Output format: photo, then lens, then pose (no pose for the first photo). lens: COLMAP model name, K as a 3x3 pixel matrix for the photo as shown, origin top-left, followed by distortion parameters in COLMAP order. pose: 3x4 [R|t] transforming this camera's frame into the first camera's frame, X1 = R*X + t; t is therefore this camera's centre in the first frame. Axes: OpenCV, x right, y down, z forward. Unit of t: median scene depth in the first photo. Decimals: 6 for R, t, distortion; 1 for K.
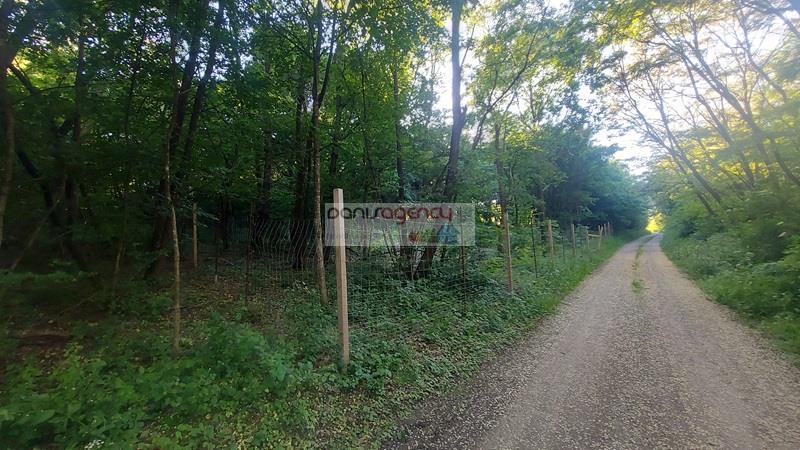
lens RADIAL K [[318.8, 0, 398.9], [0, 318.8, 227.3], [0, 0, 1]] dist [-0.003599, -0.000437]
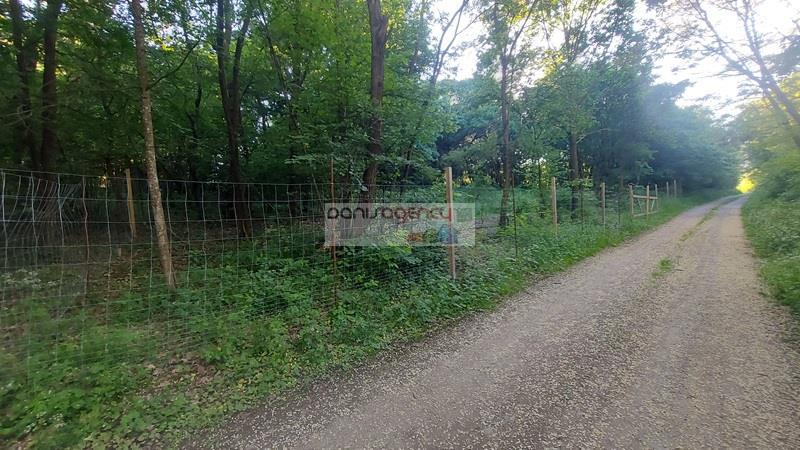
lens RADIAL K [[318.8, 0, 400.9], [0, 318.8, 222.0], [0, 0, 1]] dist [-0.003599, -0.000437]
pose [[0.987629, 0.003531, -0.156770, 0.117852], [0.012168, 0.995006, 0.099069, 0.002205], [0.156337, -0.099751, 0.982654, 0.088629]]
